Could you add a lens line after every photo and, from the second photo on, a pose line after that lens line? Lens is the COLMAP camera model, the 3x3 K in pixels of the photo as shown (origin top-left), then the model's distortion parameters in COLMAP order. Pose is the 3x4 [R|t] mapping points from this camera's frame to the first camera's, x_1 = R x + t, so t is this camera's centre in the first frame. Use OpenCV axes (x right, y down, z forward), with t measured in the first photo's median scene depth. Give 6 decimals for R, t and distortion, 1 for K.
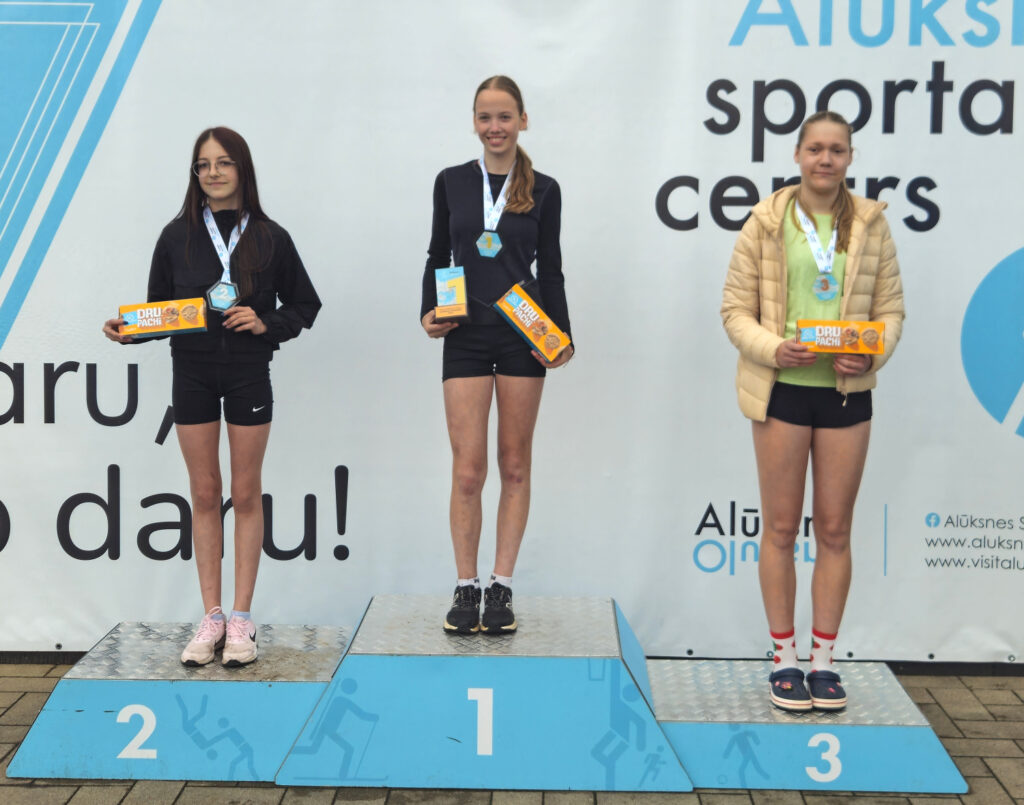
lens RADIAL K [[1315.8, 0, 522.6], [0, 1315.8, 337.6], [0, 0, 1]] dist [0.075038, -0.070360]
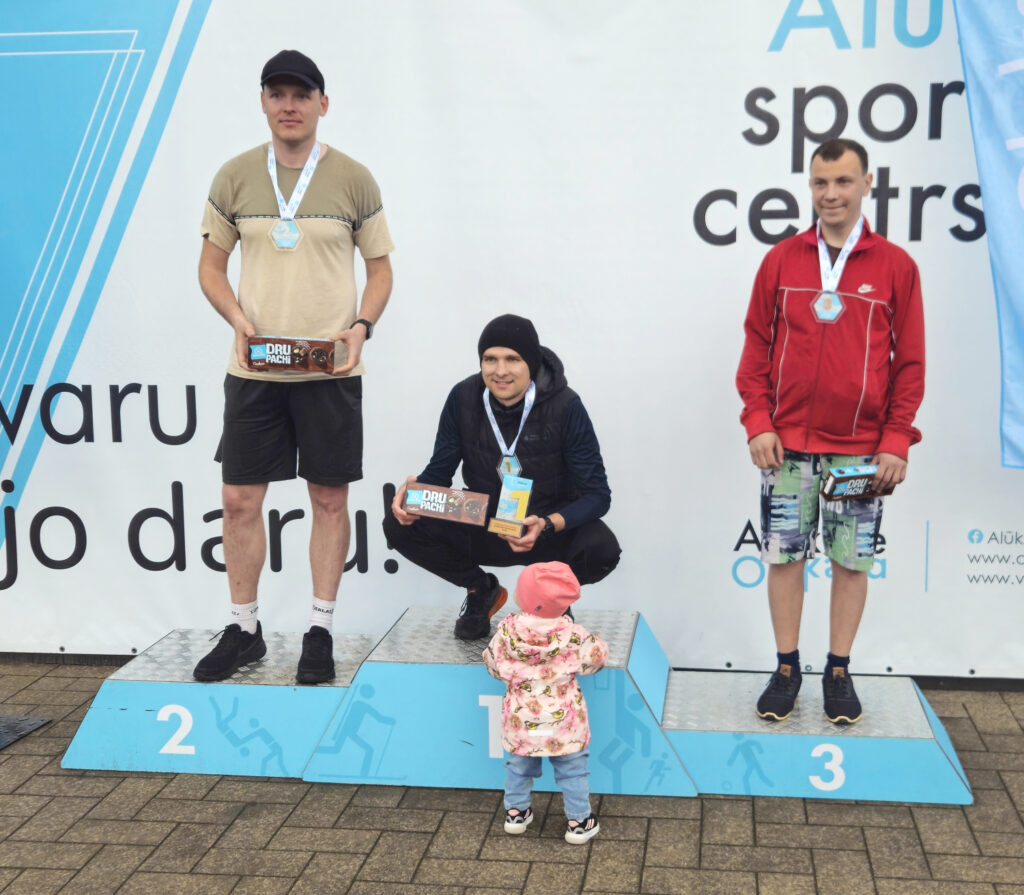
lens RADIAL K [[1293.5, 0, 559.6], [0, 1293.5, 468.0], [0, 0, 1]] dist [0.054700, 0.024627]
pose [[0.994590, -0.001640, -0.103862, 0.115540], [0.010338, 0.996474, 0.083263, 0.002845], [0.103360, -0.083887, 0.991100, 0.011418]]
